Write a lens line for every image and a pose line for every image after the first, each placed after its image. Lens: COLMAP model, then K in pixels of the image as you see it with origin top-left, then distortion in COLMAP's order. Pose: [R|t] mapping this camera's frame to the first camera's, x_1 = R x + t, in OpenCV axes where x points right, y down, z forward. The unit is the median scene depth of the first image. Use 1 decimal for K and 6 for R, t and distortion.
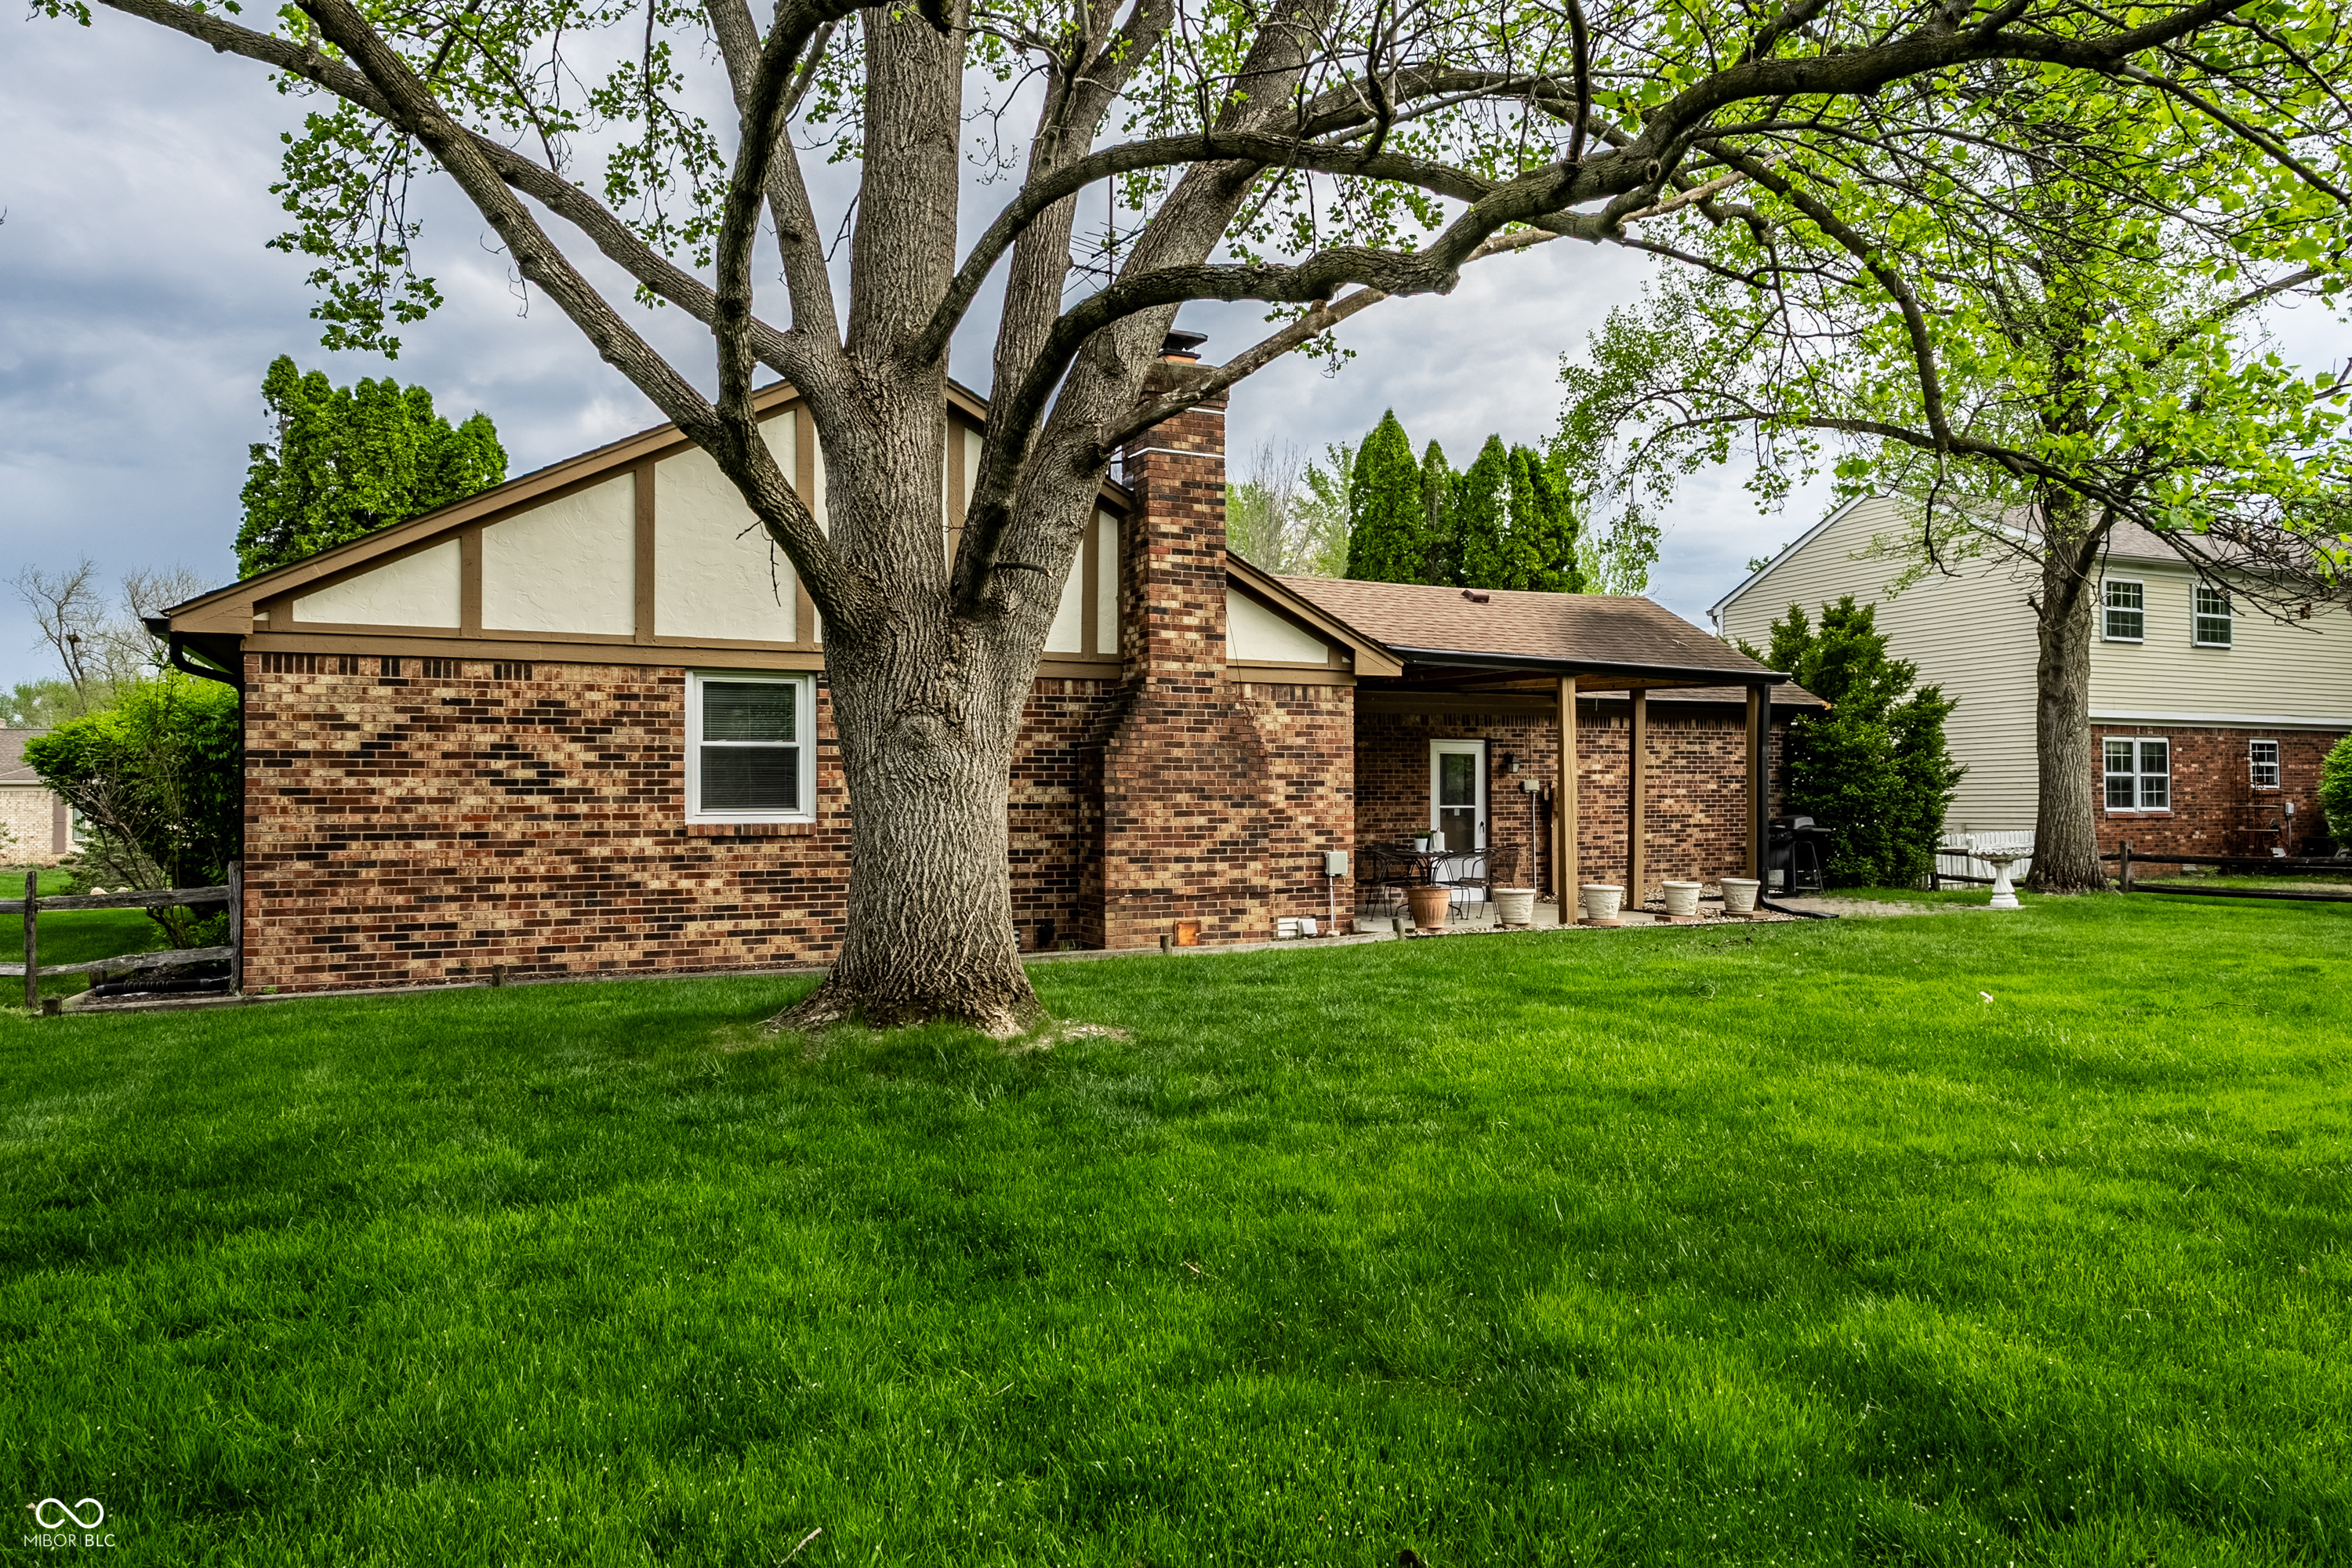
lens RADIAL K [[1457.7, 0, 1179.3], [0, 1457.7, 785.1], [0, 0, 1]] dist [0.002400, -0.000049]
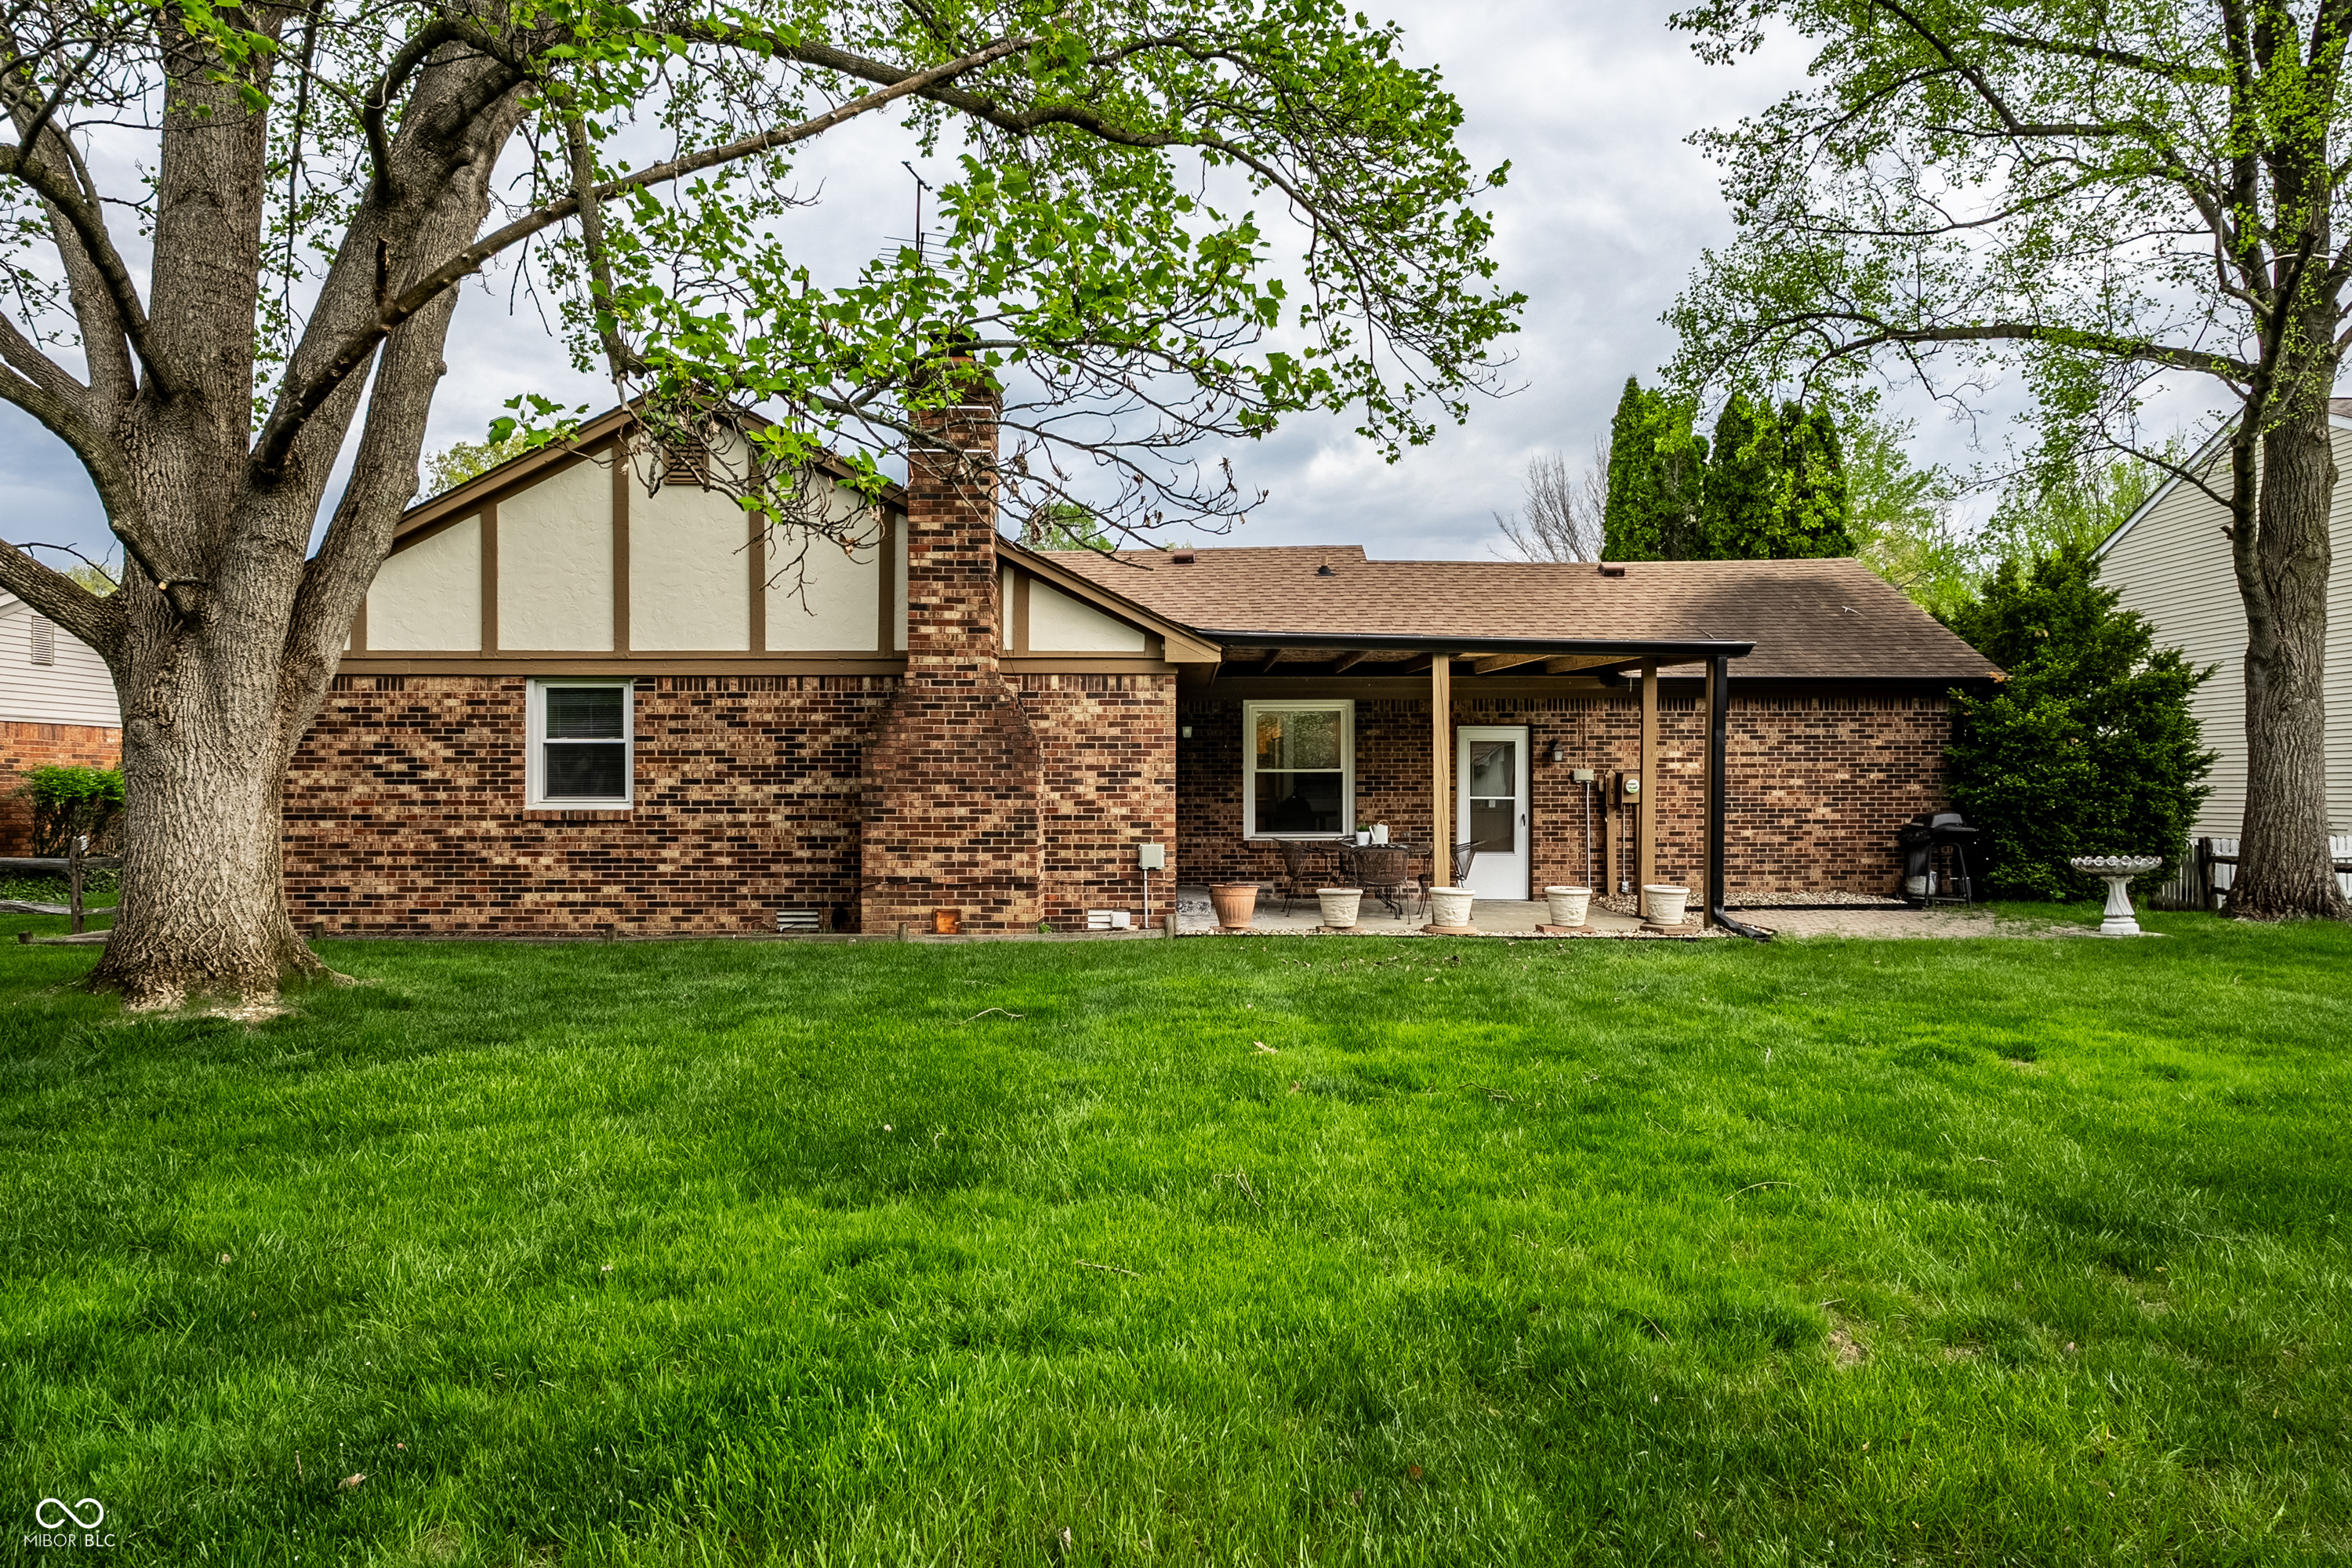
lens RADIAL K [[1330.5, 0, 1171.1], [0, 1330.5, 783.8], [0, 0, 1]] dist [0.000133, -0.000188]
pose [[0.916111, 0.003366, -0.400910, 0.524586], [0.000531, 0.999954, 0.009609, -0.003812], [0.400924, -0.009016, 0.916067, 0.209362]]
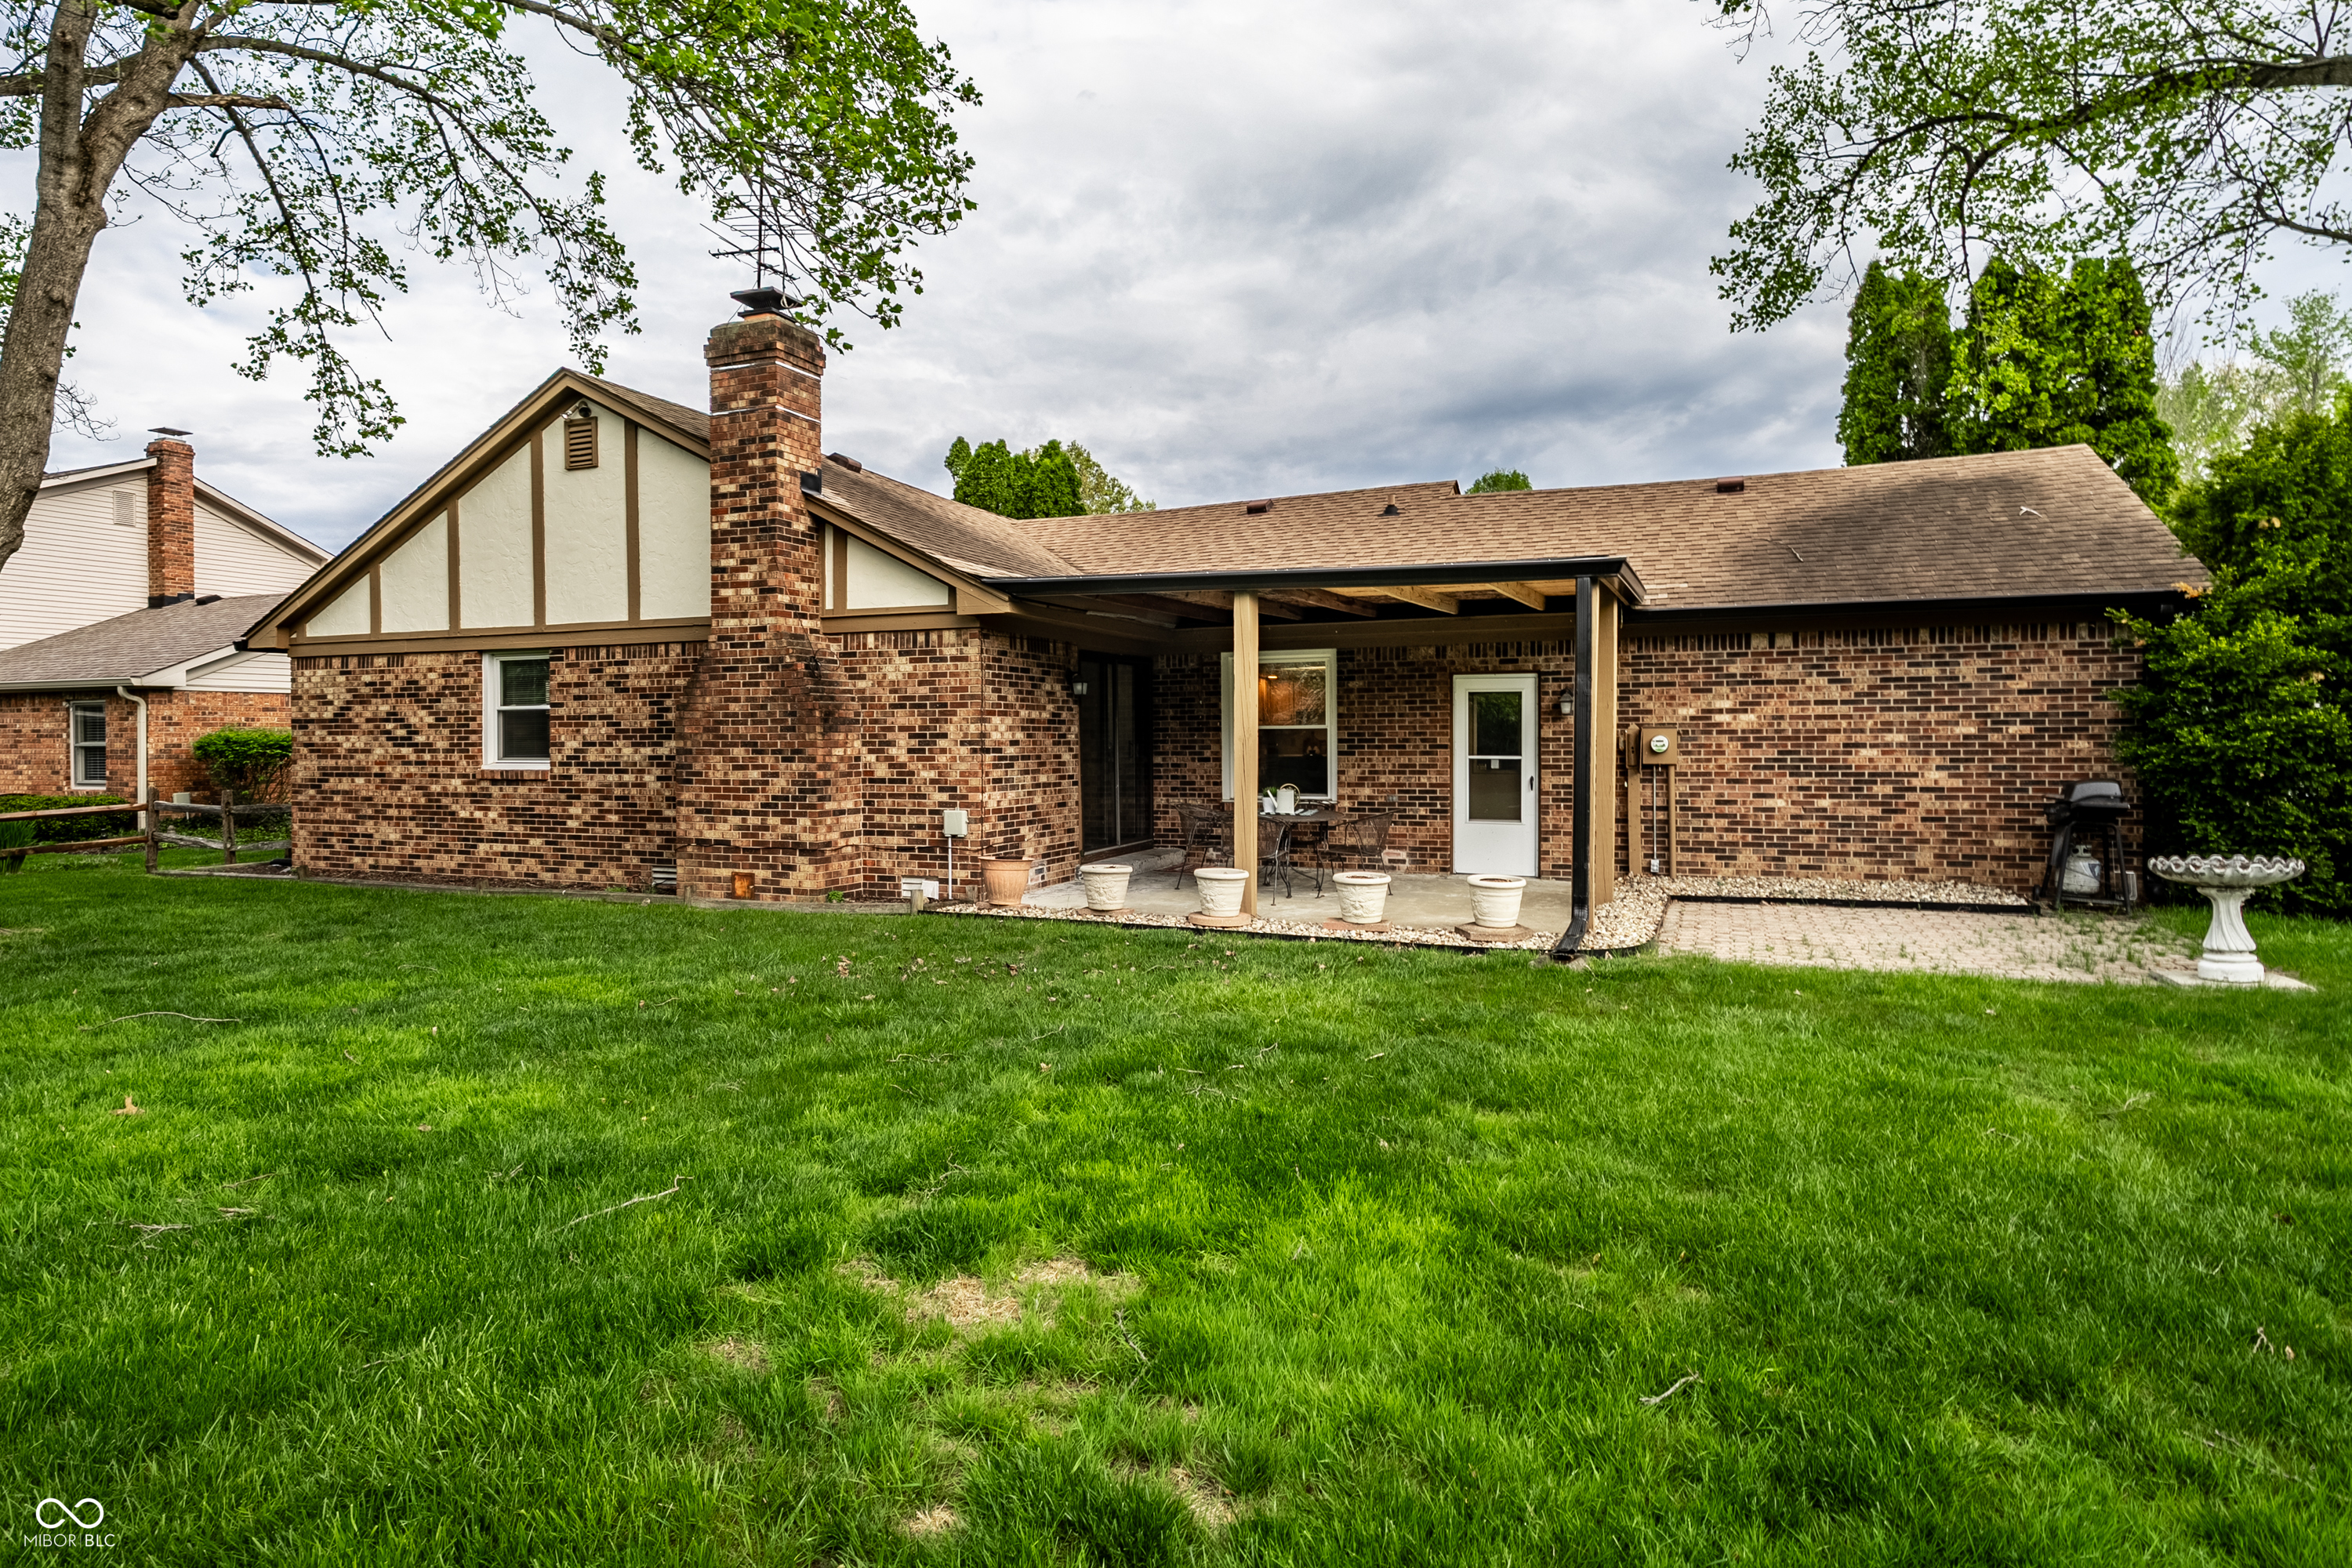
lens RADIAL K [[1184.1, 0, 1180.3], [0, 1184.1, 742.4], [0, 0, 1]] dist [-0.001344, 0.000019]
pose [[0.711546, 0.004023, -0.702628, 0.804003], [0.008990, 0.999850, 0.014830, -0.007398], [0.702582, -0.016869, 0.711403, 0.629453]]
